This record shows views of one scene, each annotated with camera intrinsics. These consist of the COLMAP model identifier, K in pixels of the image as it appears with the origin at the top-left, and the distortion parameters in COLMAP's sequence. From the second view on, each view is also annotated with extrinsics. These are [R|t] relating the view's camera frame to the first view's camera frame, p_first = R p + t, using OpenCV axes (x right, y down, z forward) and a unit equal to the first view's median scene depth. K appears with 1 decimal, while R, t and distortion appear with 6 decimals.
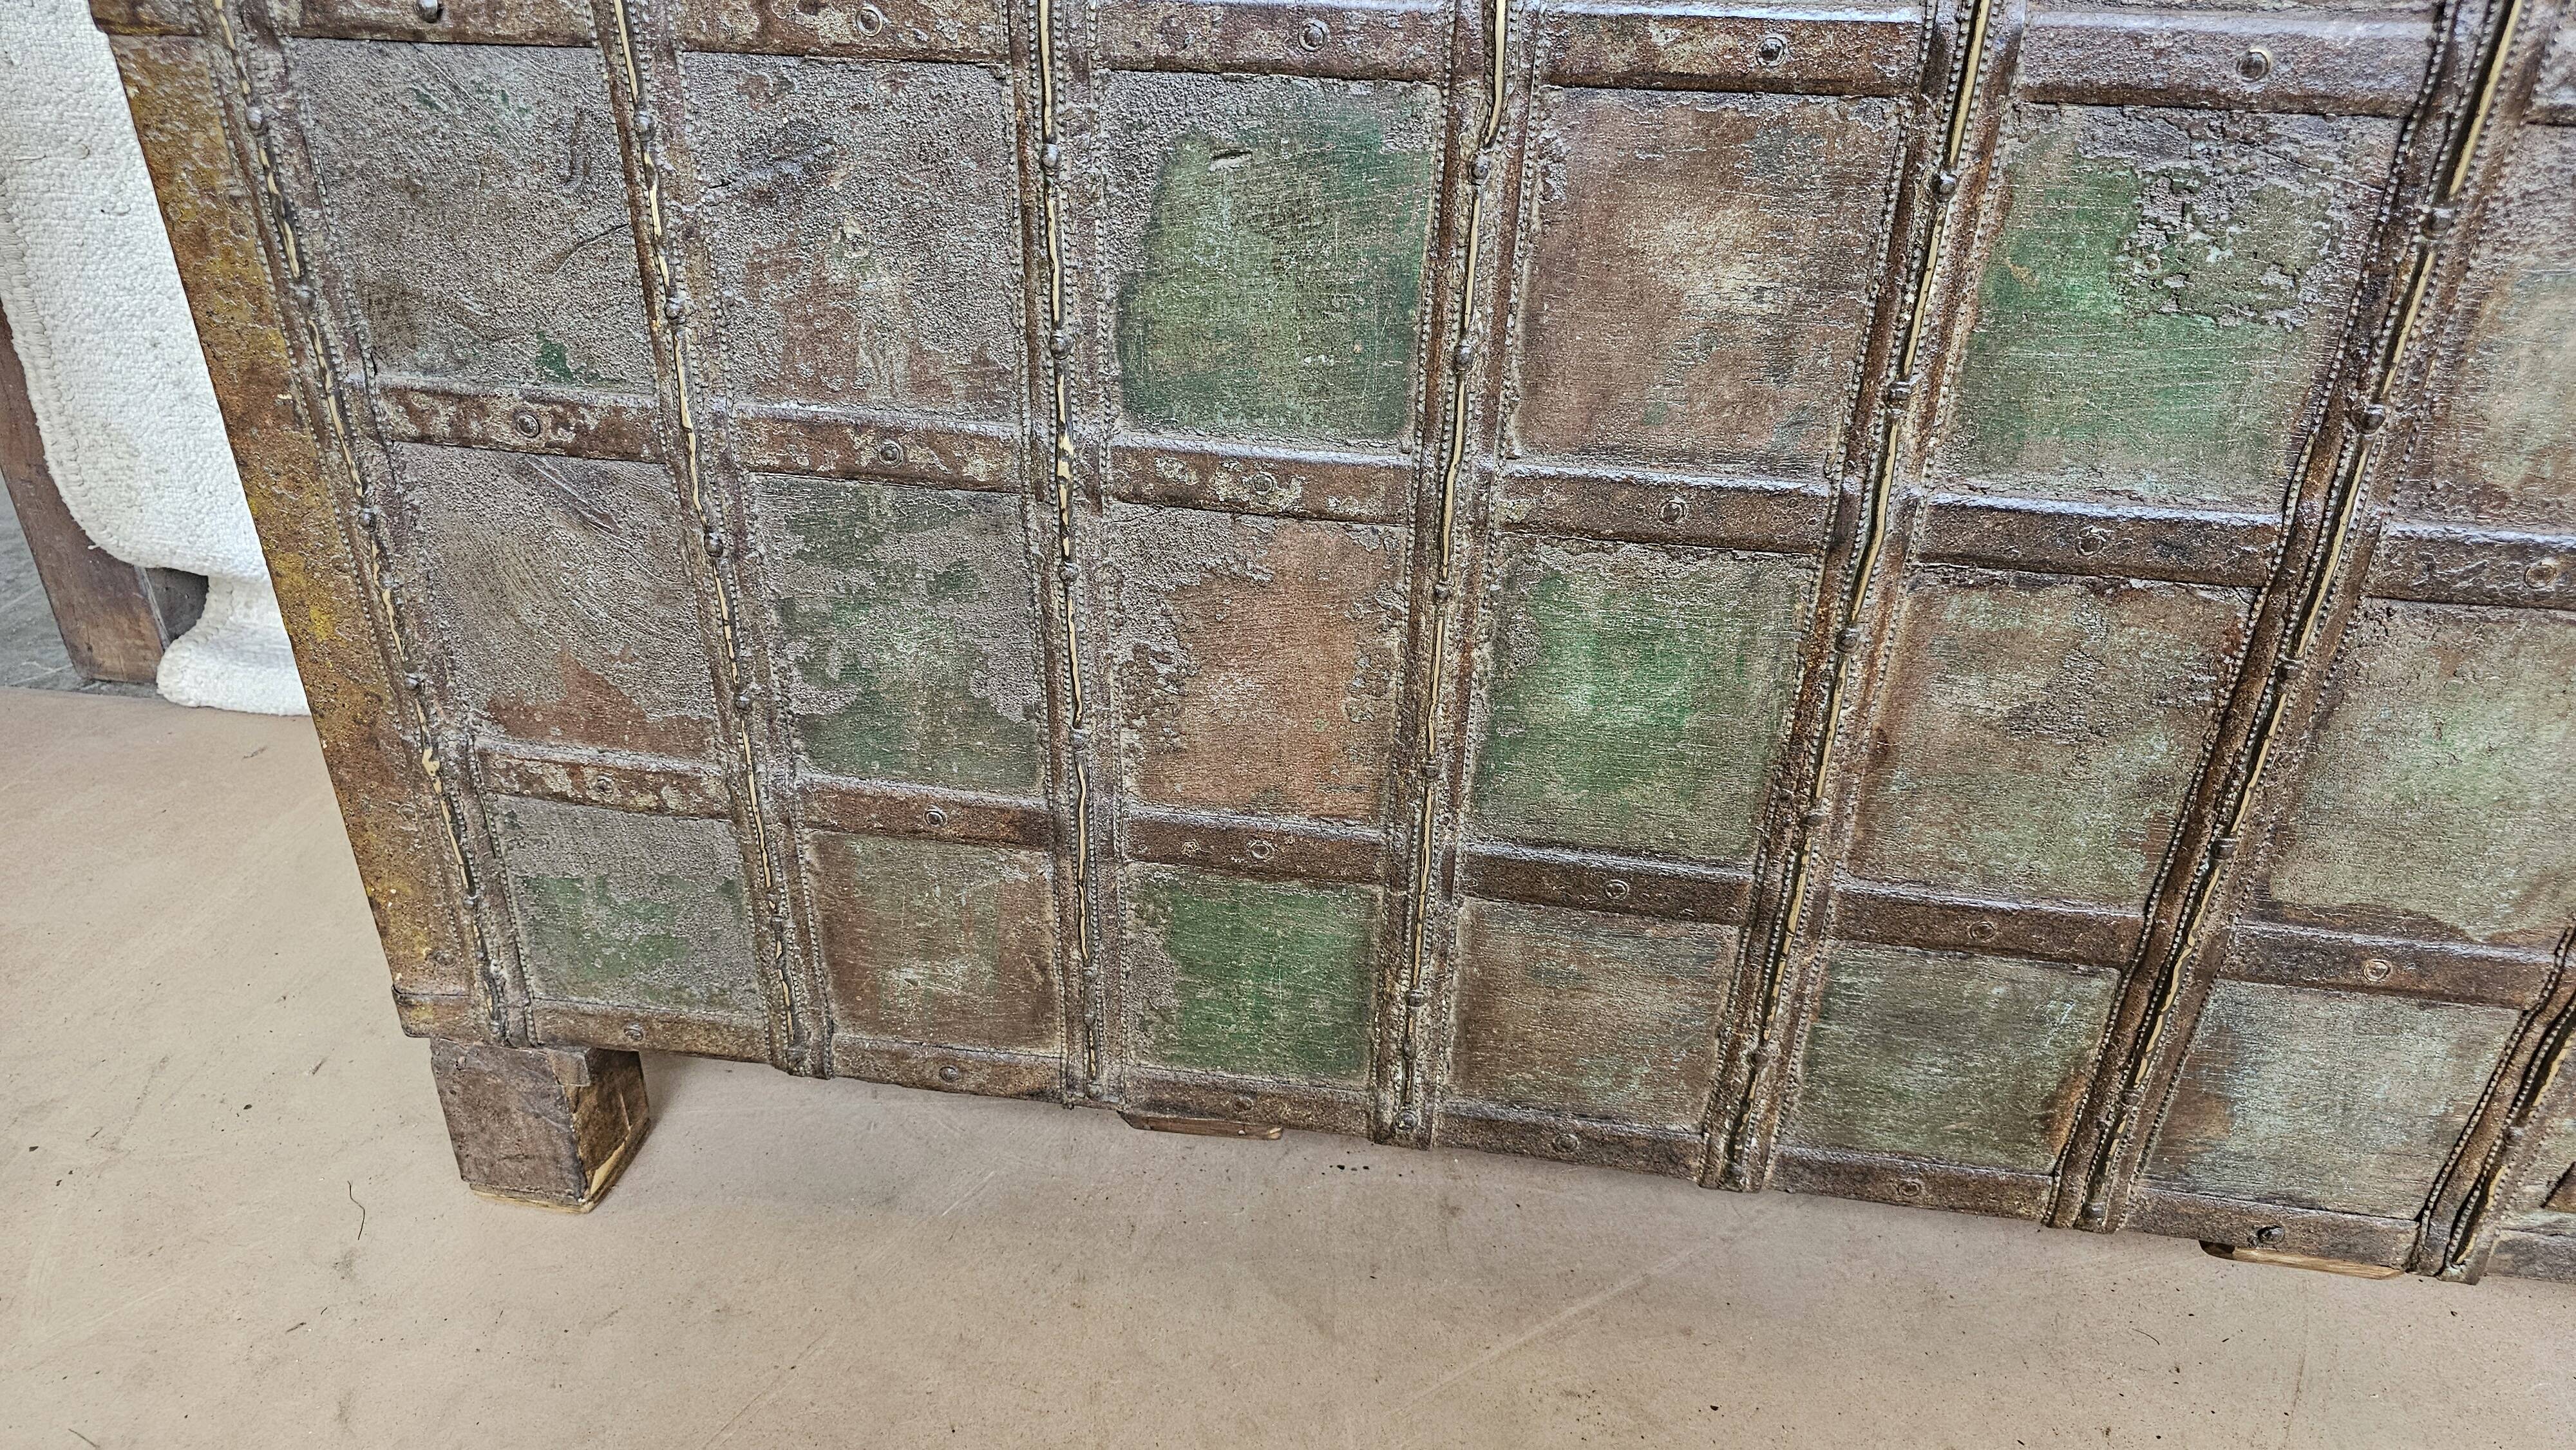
lens RADIAL K [[1725.0, 0, 1286.2], [0, 1725.0, 714.1], [0, 0, 1]] dist [0.038898, -0.045412]
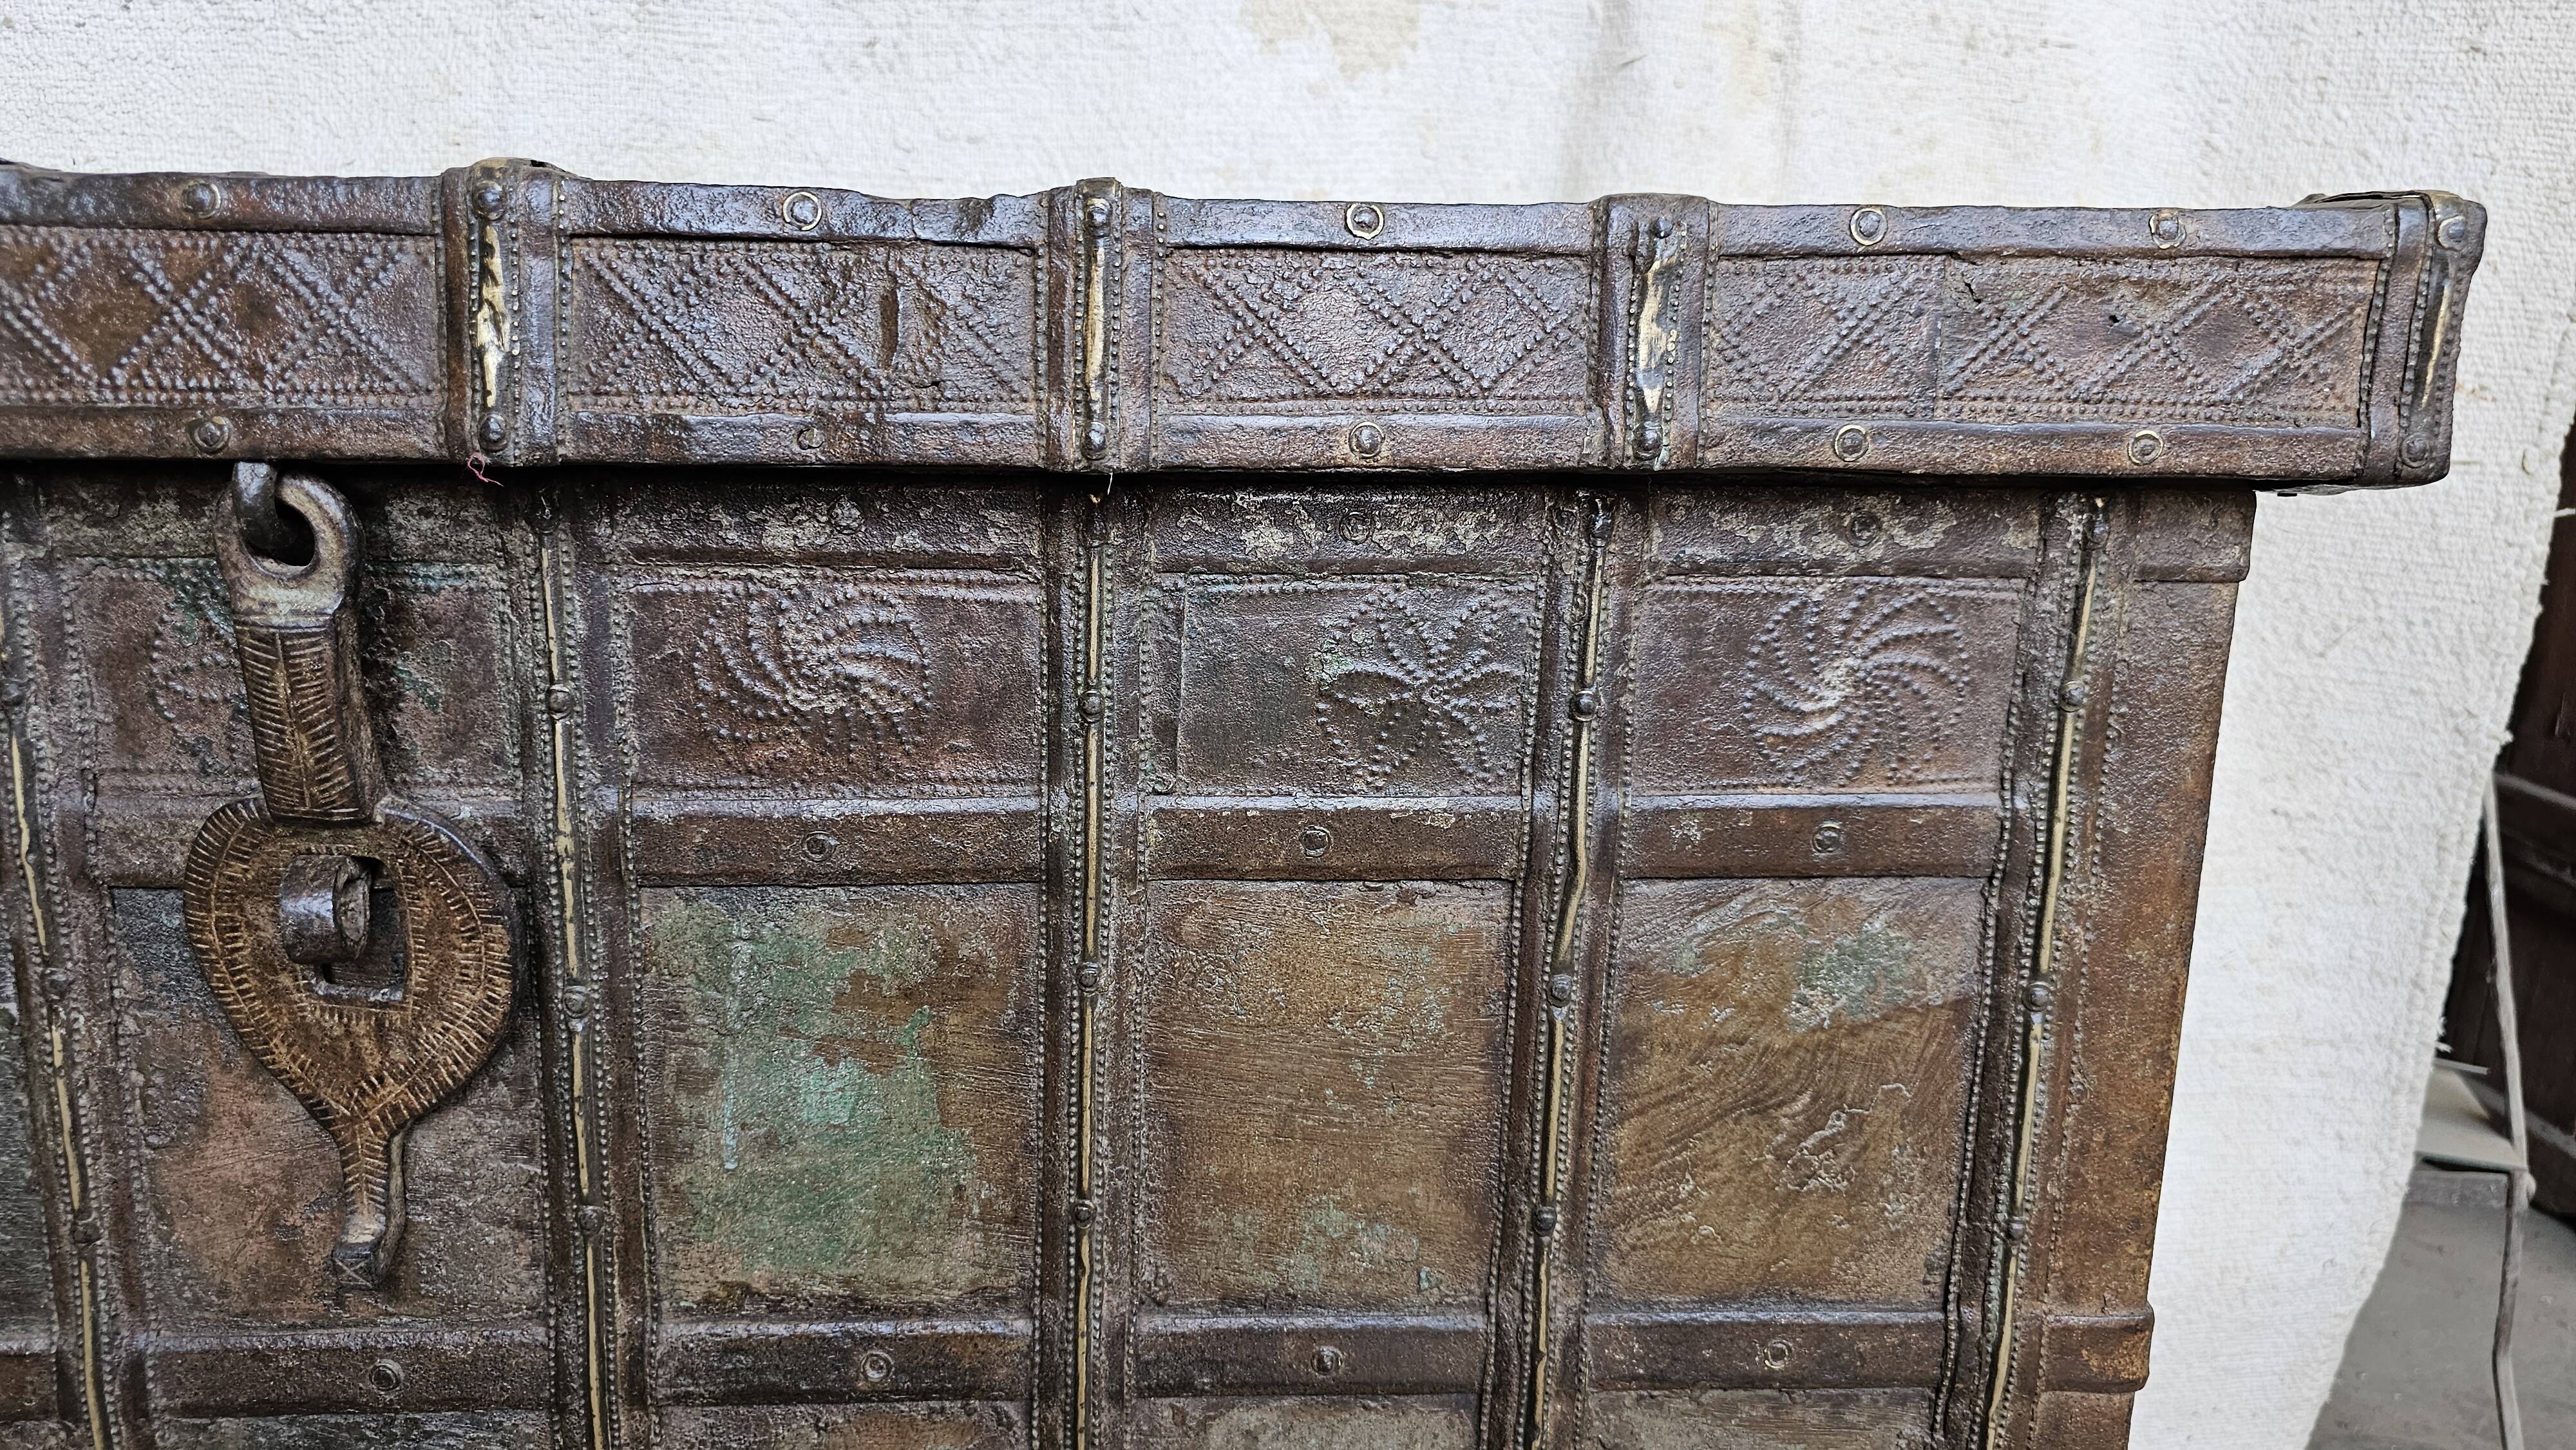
lens RADIAL K [[1767.7, 0, 1262.9], [0, 1767.7, 727.9], [0, 0, 1]] dist [0.018948, -0.027259]
pose [[0.978148, -0.038305, 0.204348, 0.690003], [0.099112, 0.949920, -0.296358, -0.300778], [-0.182763, 0.310135, 0.932960, -0.141552]]
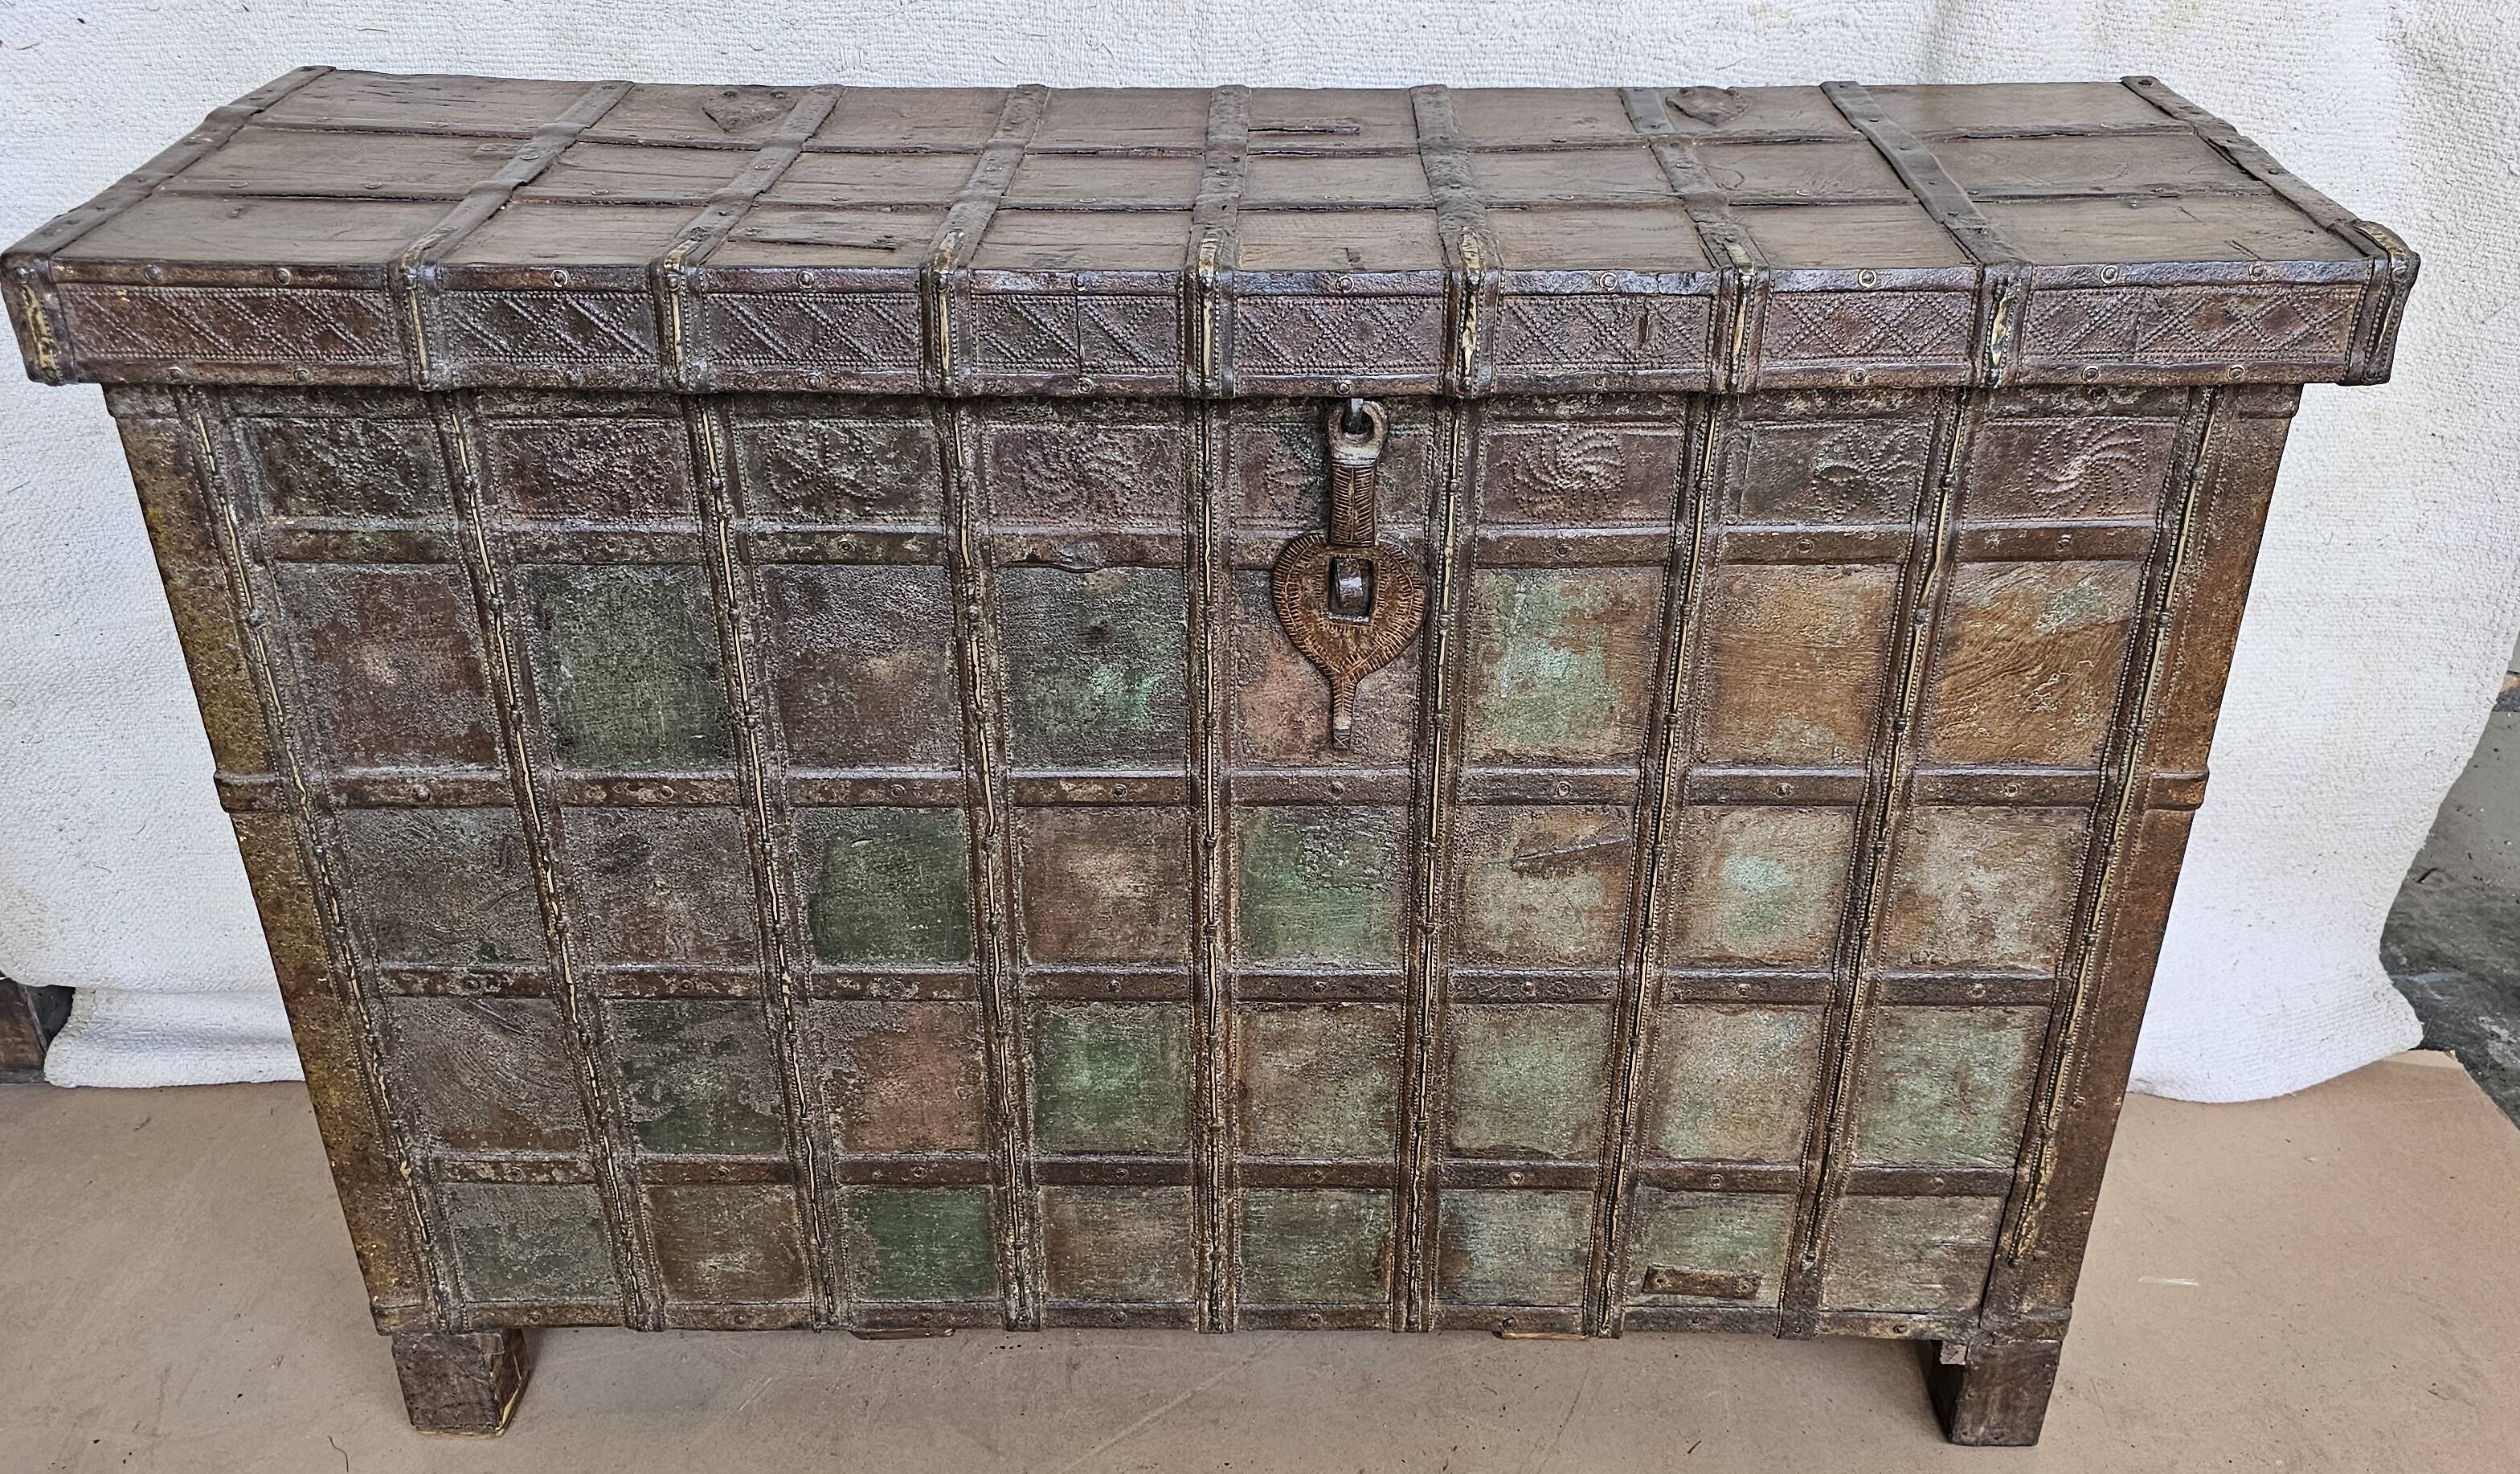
lens RADIAL K [[2120.5, 0, 1290.1], [0, 2120.5, 832.2], [0, 0, 1]] dist [0.144234, -0.346051]
pose [[0.989606, -0.087726, 0.113951, 0.155156], [0.085428, 0.996033, 0.024903, -0.313142], [-0.115684, -0.014909, 0.993174, -1.298981]]
